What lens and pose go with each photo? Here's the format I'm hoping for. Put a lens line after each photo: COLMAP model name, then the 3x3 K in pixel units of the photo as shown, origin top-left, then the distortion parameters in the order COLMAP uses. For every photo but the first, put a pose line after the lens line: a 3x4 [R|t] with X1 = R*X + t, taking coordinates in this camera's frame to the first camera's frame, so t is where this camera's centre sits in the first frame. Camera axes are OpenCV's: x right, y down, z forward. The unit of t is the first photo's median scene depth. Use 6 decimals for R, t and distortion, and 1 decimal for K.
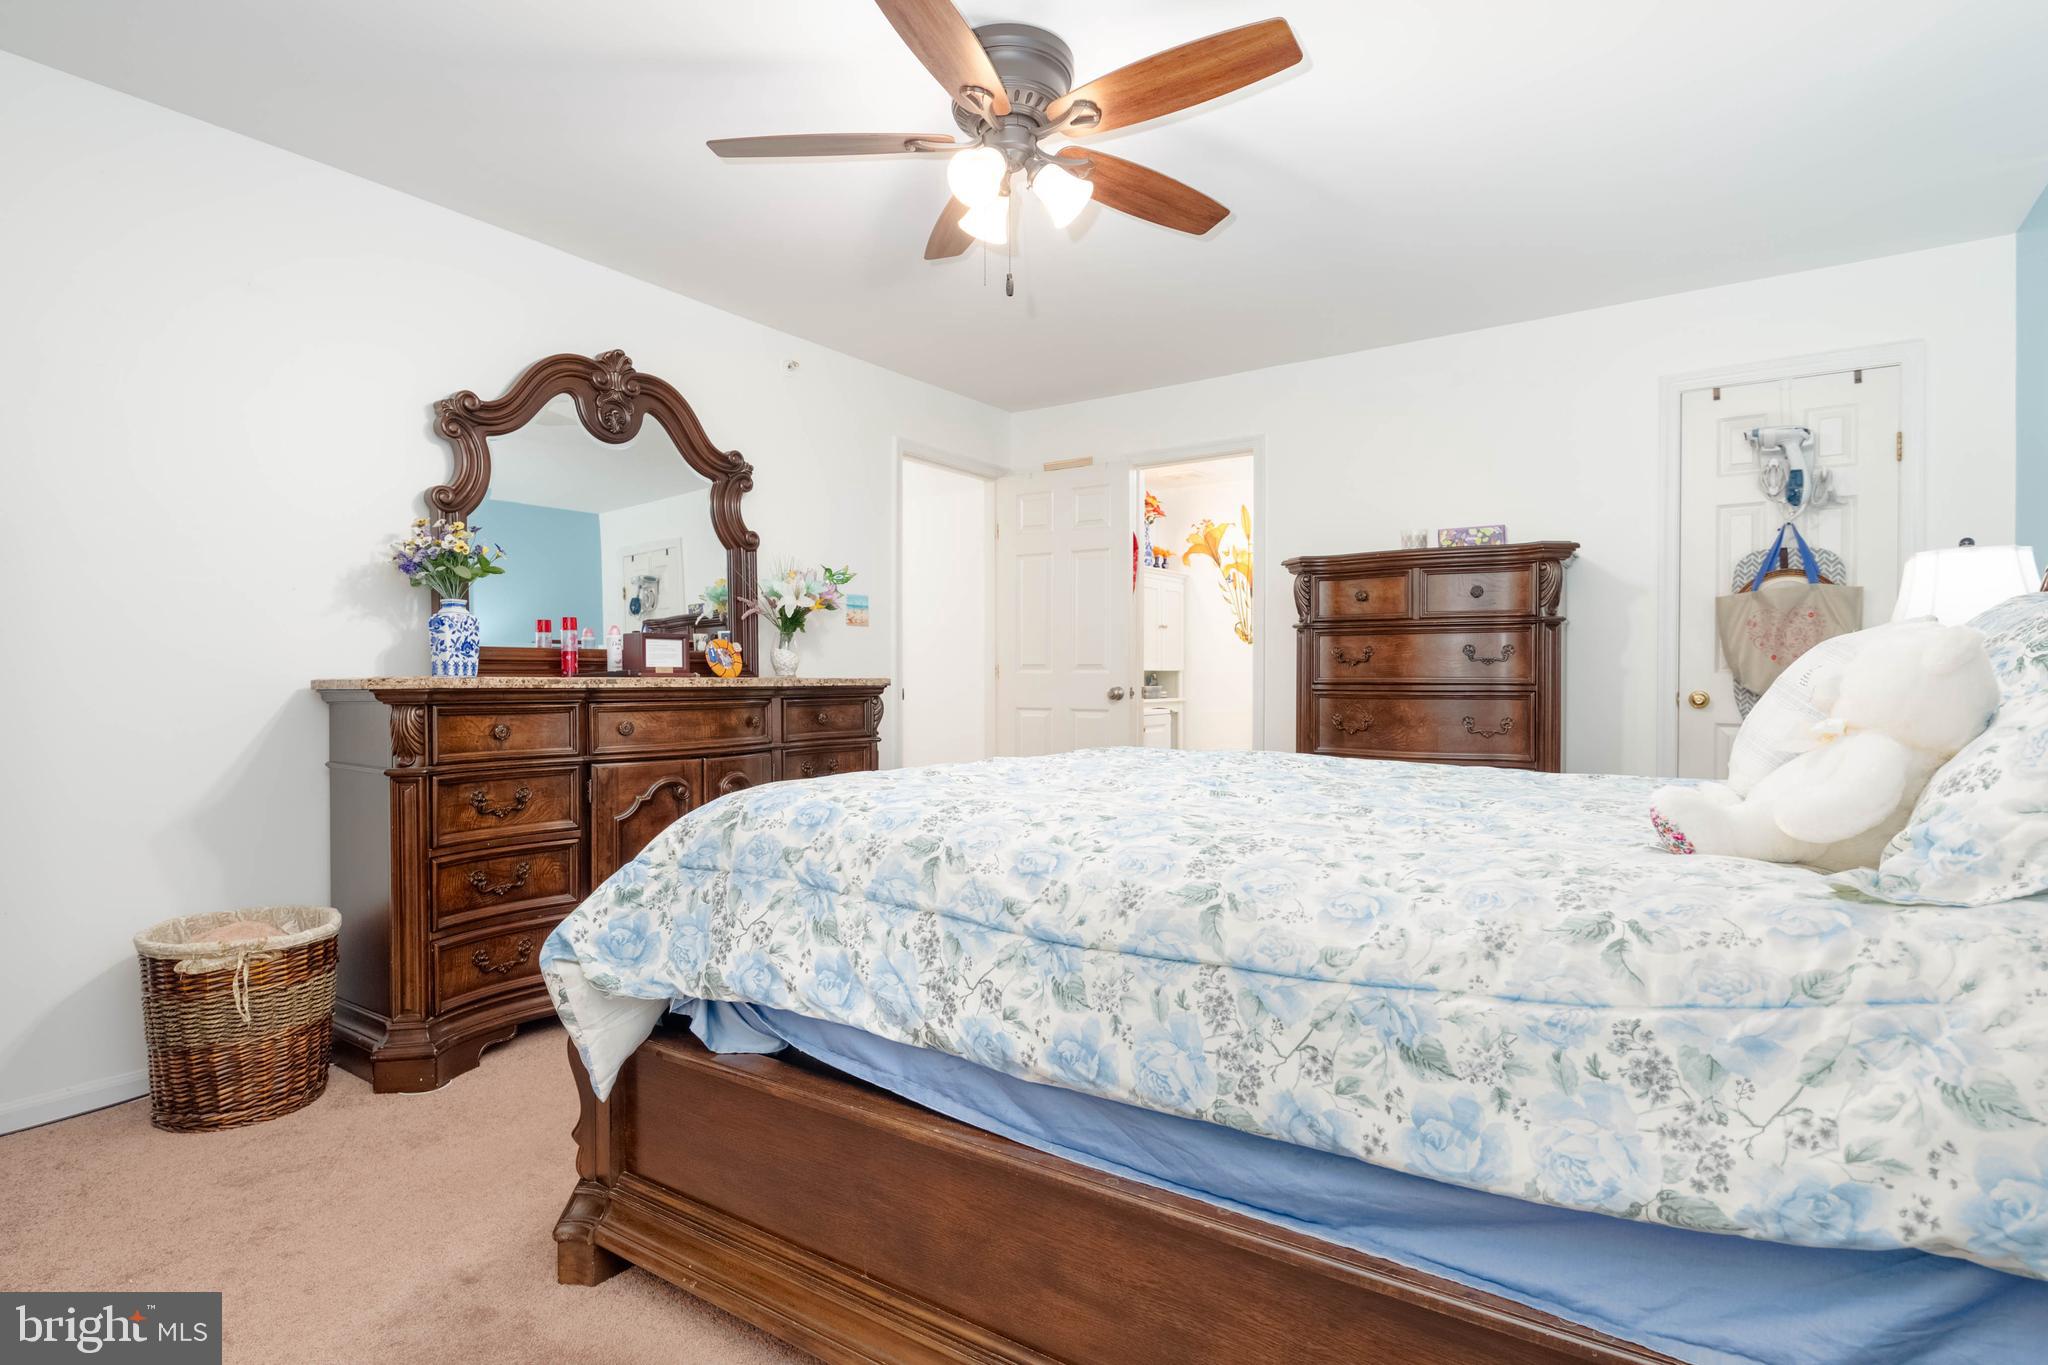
lens RADIAL K [[1010.3, 0, 1024.0], [0, 1010.3, 682.5], [0, 0, 1]] dist [0.004446, -0.016192]
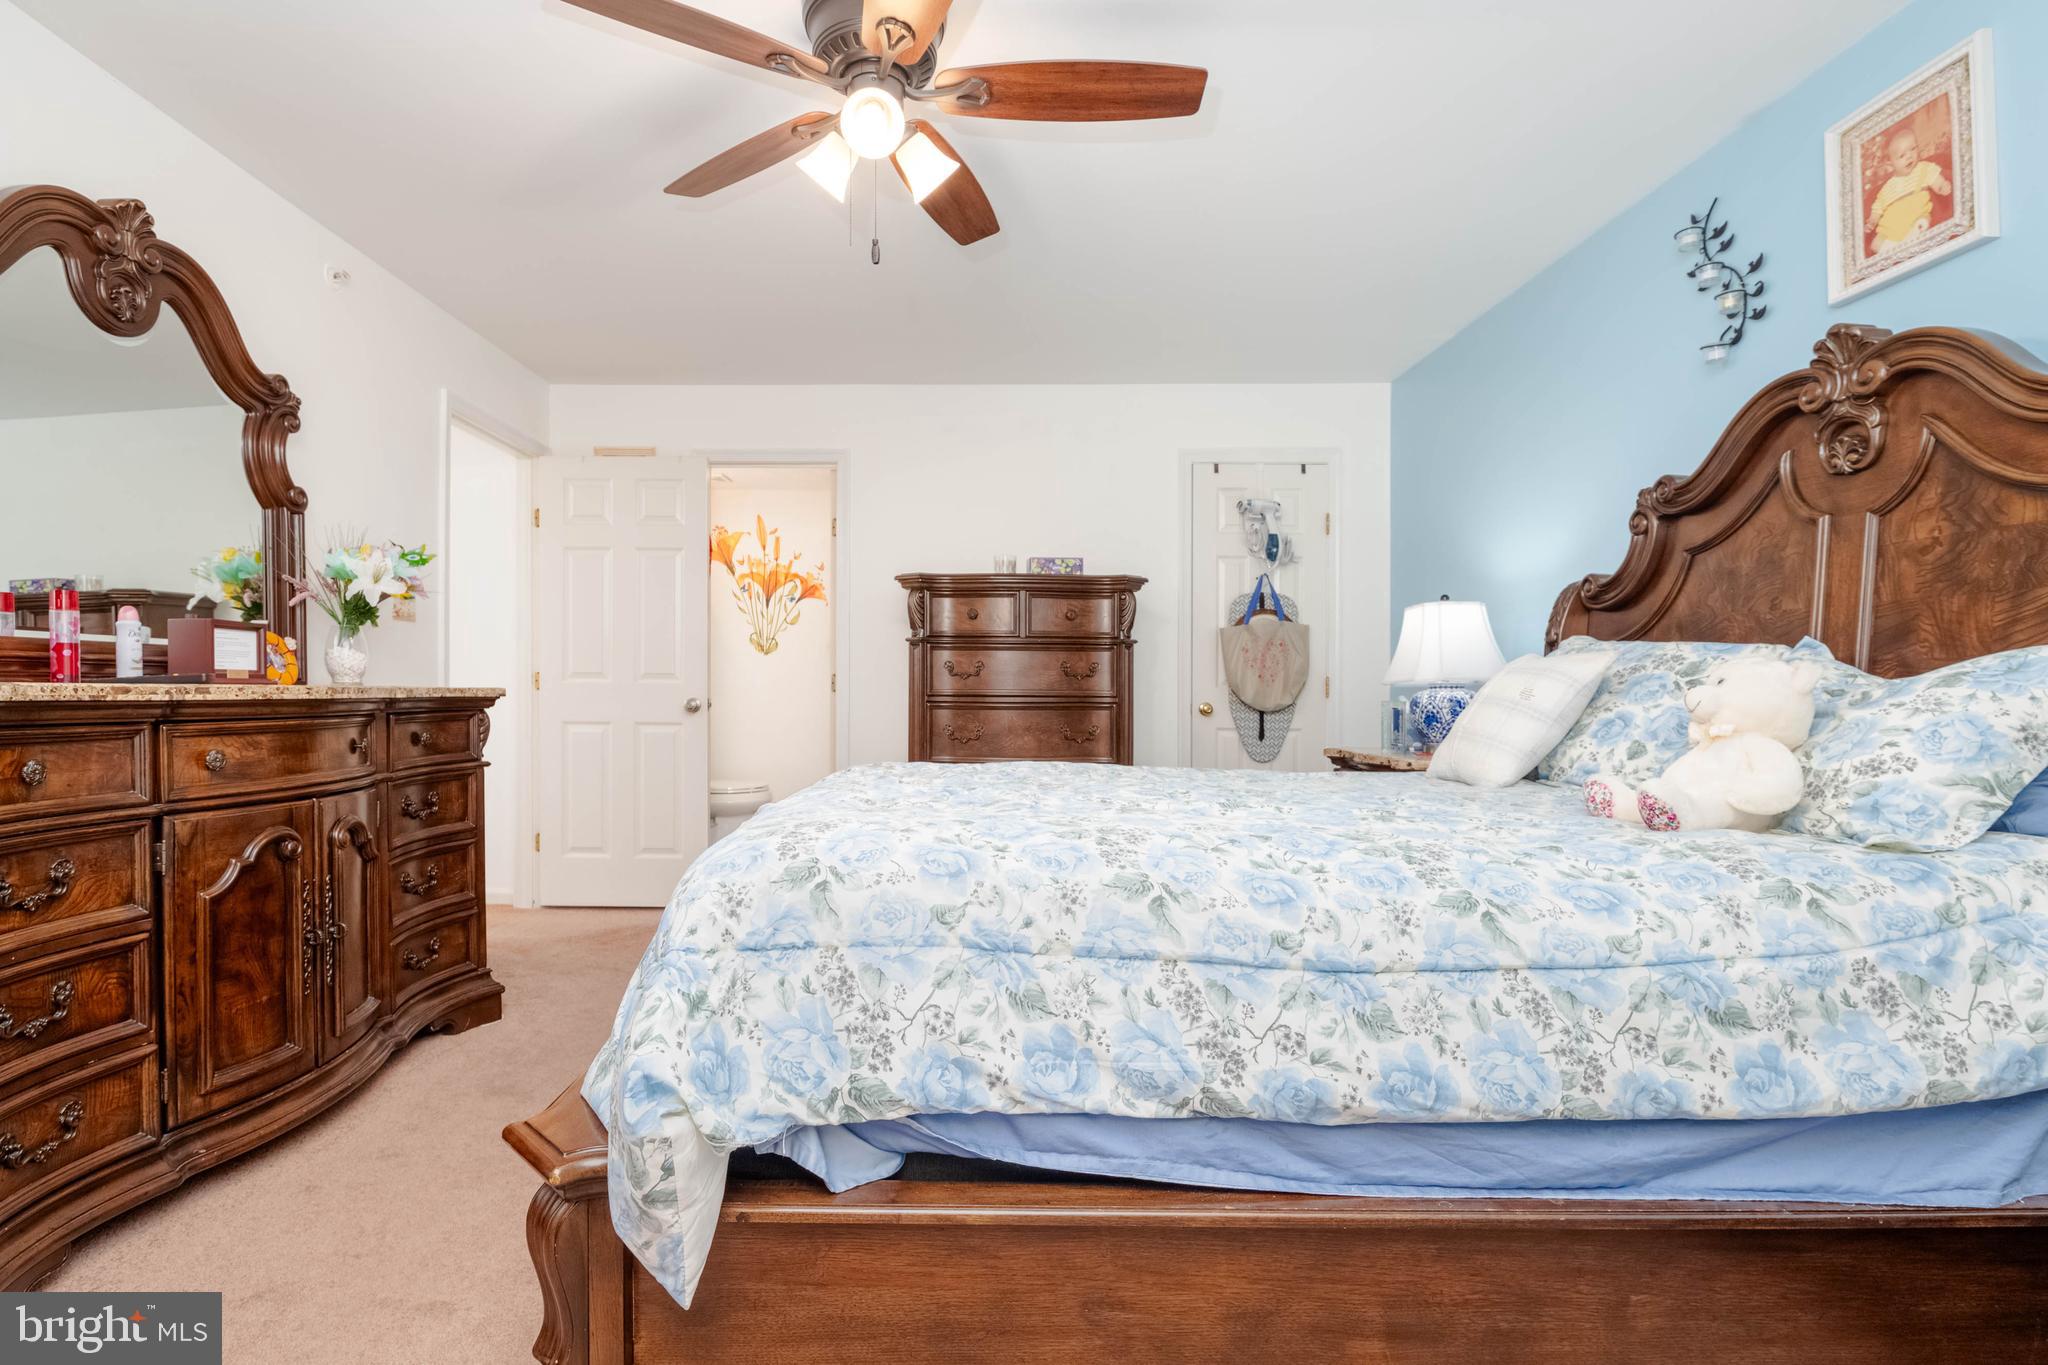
lens RADIAL K [[980.2, 0, 1024.0], [0, 980.2, 682.5], [0, 0, 1]] dist [-0.001082, -0.011590]
pose [[0.837138, 0.009918, 0.546901, -0.633364], [-0.004014, 0.999920, -0.011989, -0.002003], [-0.546976, 0.007841, 0.837111, 0.341891]]
